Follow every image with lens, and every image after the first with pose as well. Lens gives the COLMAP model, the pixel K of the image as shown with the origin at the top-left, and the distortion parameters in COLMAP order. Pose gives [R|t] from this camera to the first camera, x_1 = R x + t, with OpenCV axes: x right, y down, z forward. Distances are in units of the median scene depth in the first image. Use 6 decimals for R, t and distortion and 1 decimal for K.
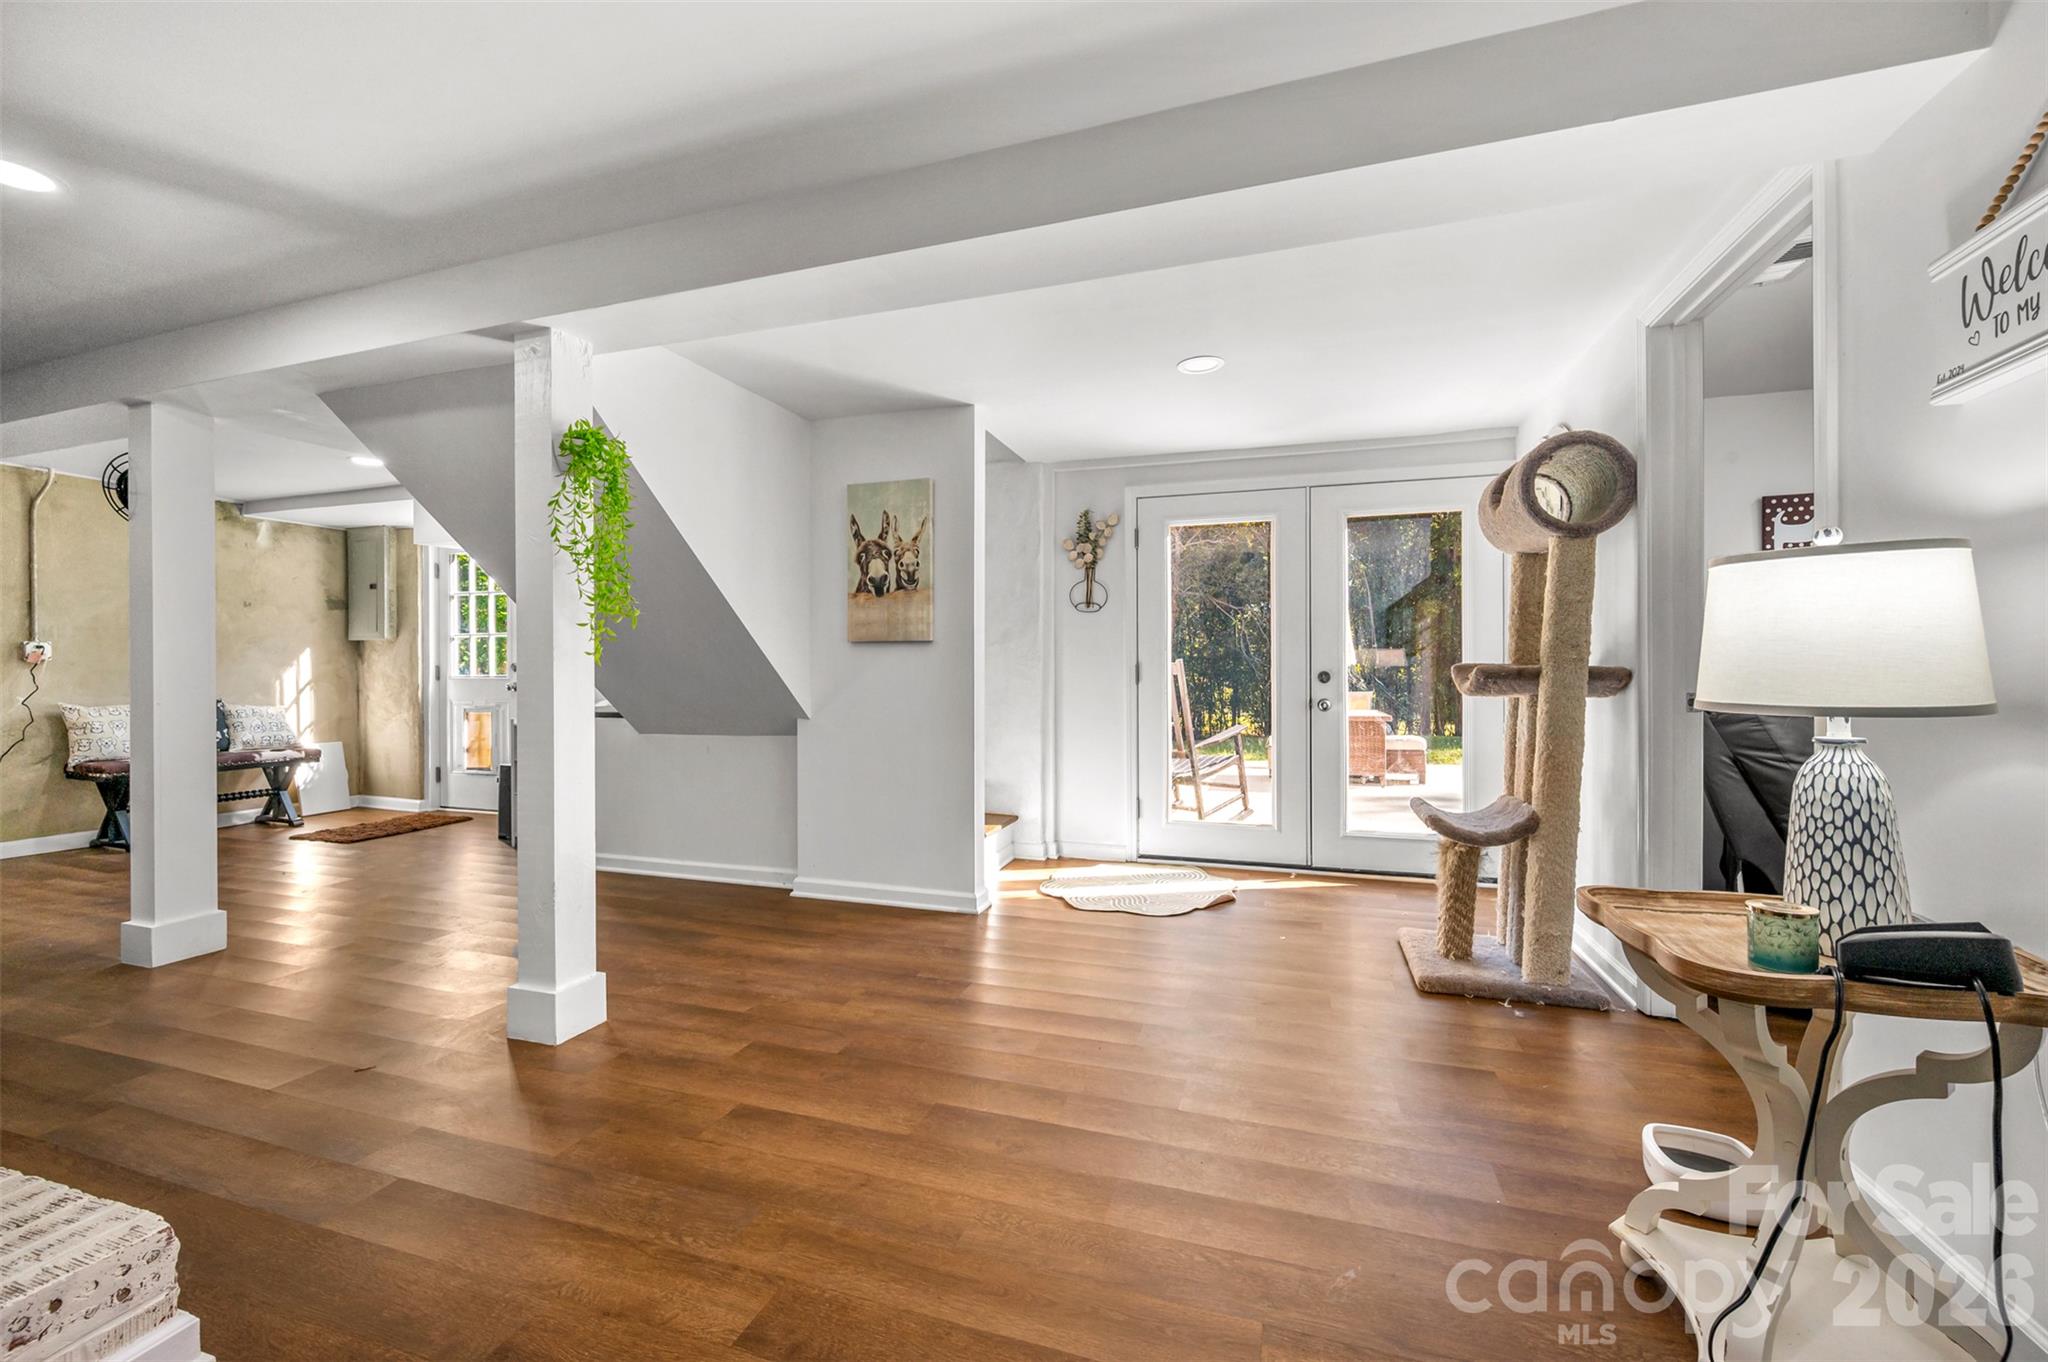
lens RADIAL K [[810.0, 0, 1032.7], [0, 810.0, 669.9], [0, 0, 1]] dist [-0.000493, -0.000279]
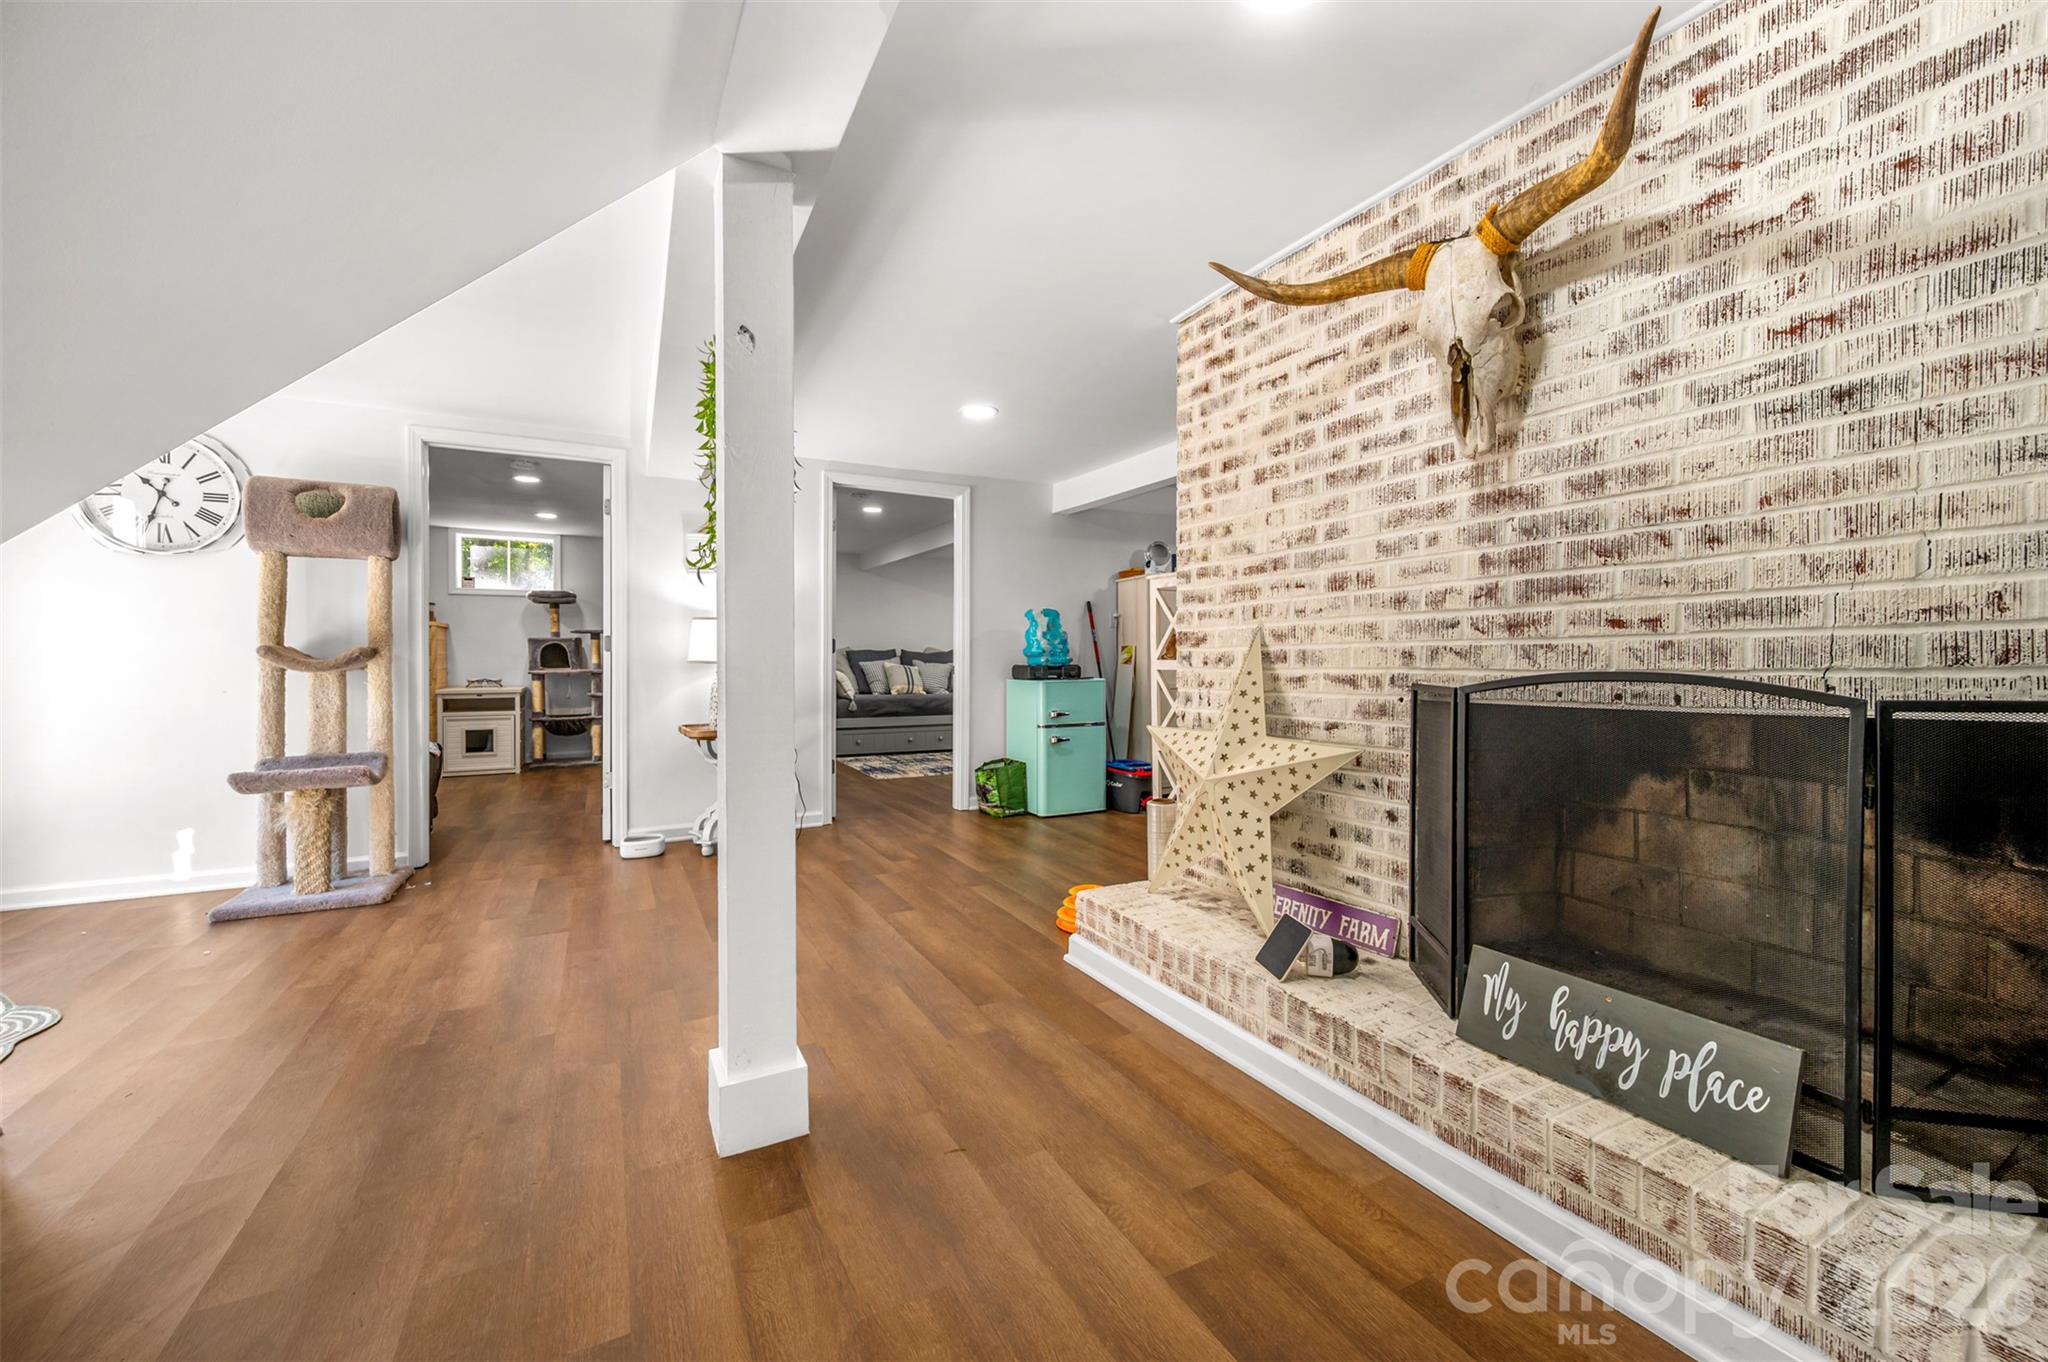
lens RADIAL K [[810.0, 0, 1032.7], [0, 810.0, 669.9], [0, 0, 1]] dist [-0.000493, -0.000279]
pose [[-0.710883, -0.005652, 0.703288, -0.815864], [0.000905, 0.999960, 0.008951, 0.016641], [-0.703310, 0.007000, -0.710849, 0.858503]]
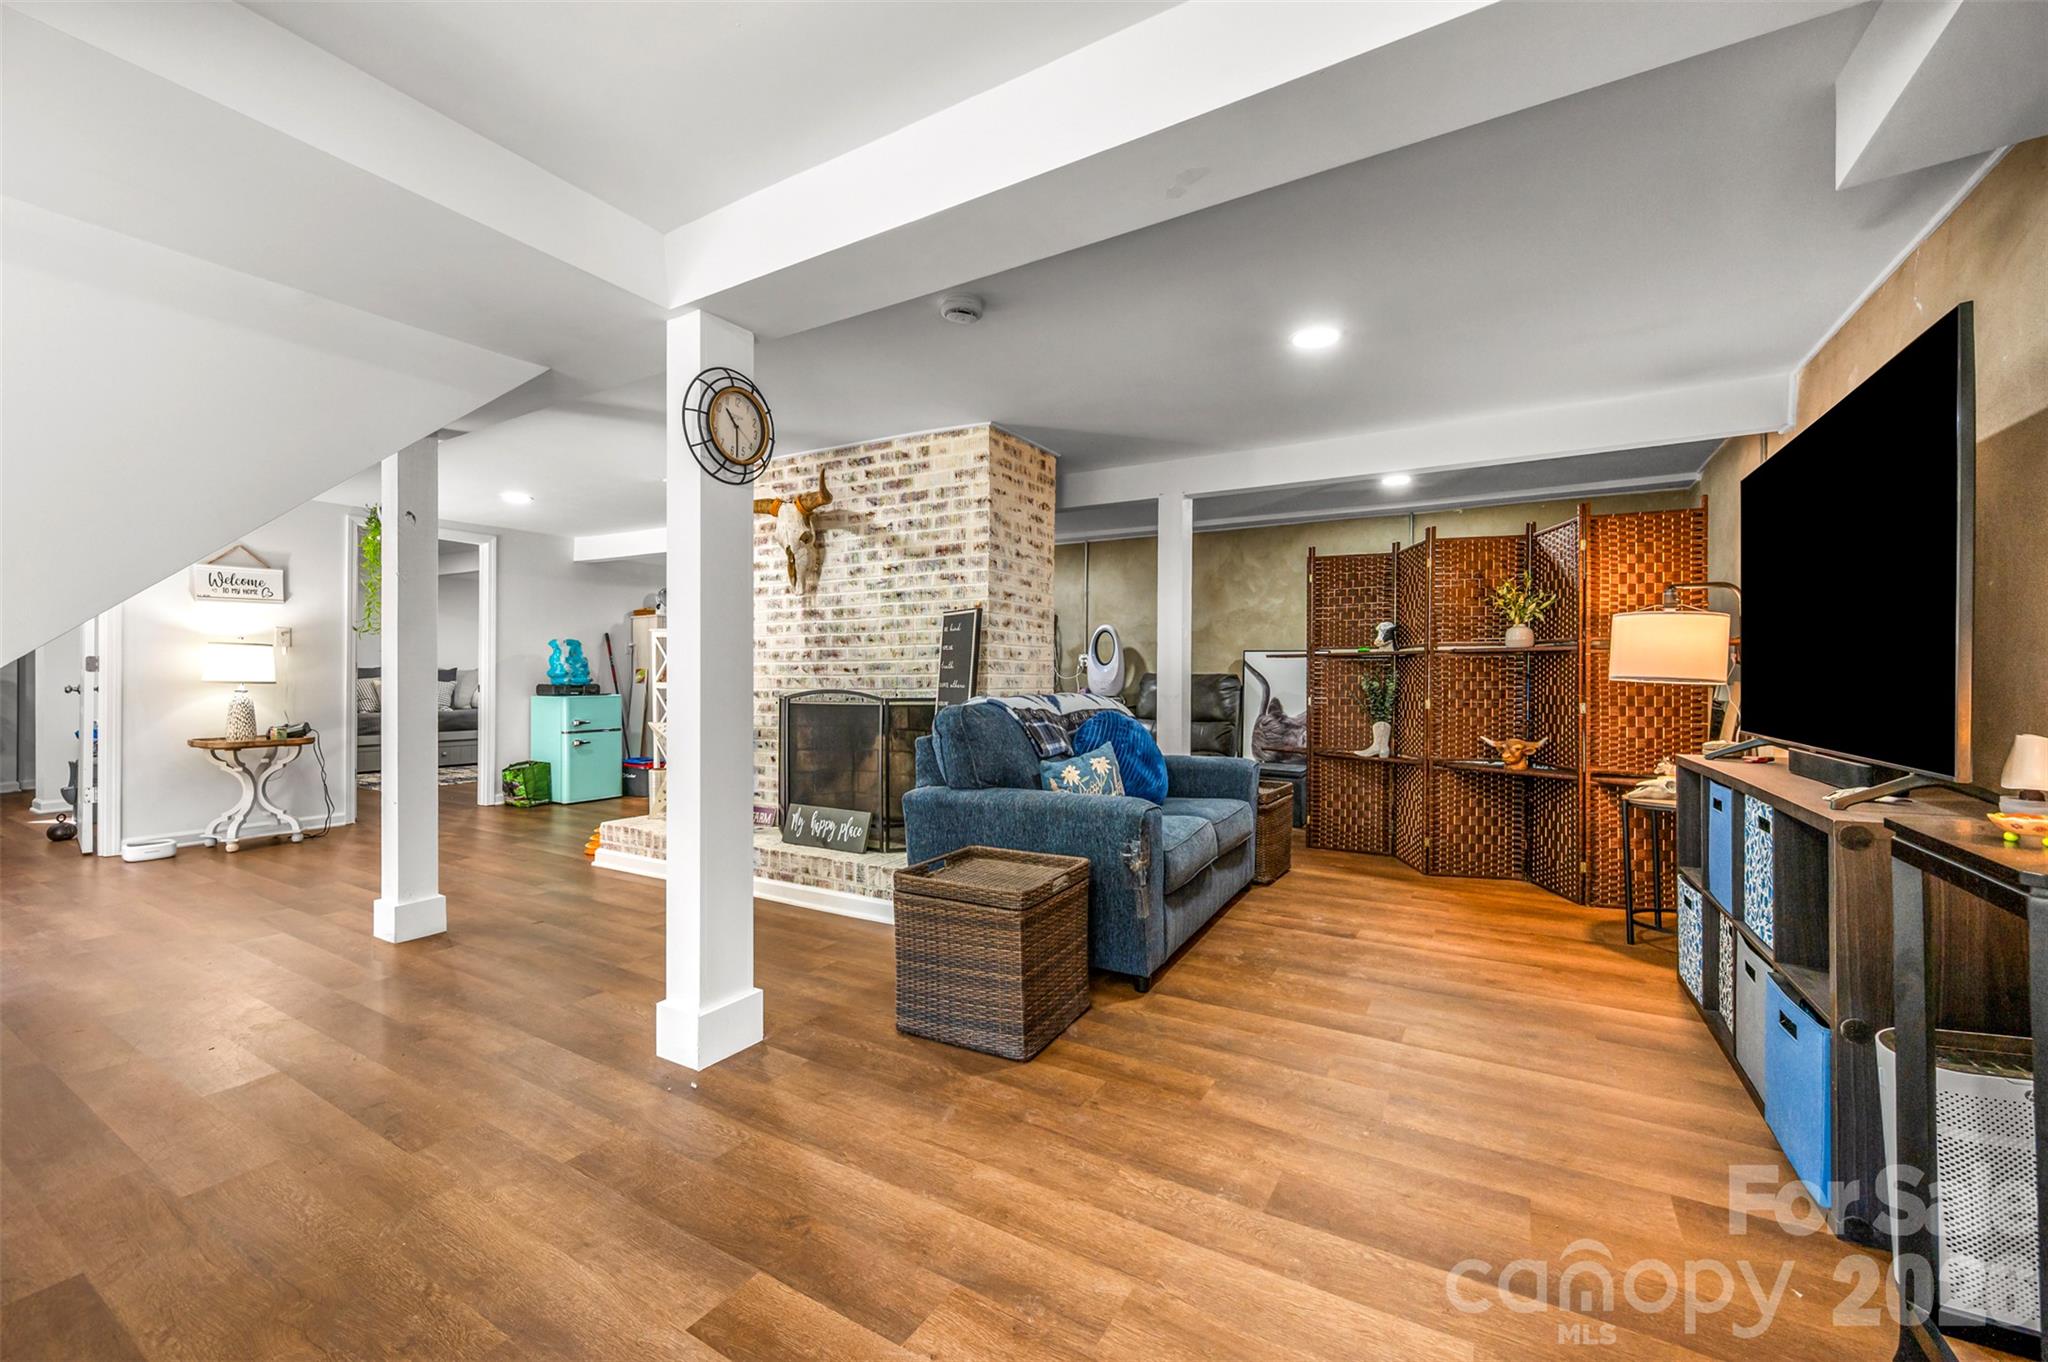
lens RADIAL K [[810.5, 0, 1027.3], [0, 810.5, 683.3], [0, 0, 1]] dist [0.000234, 0.000246]
pose [[-0.973783, -0.003452, 0.227452, -1.220454], [-0.002202, 0.999981, 0.005748, 0.006667], [-0.227468, 0.005097, -0.973772, 1.337799]]
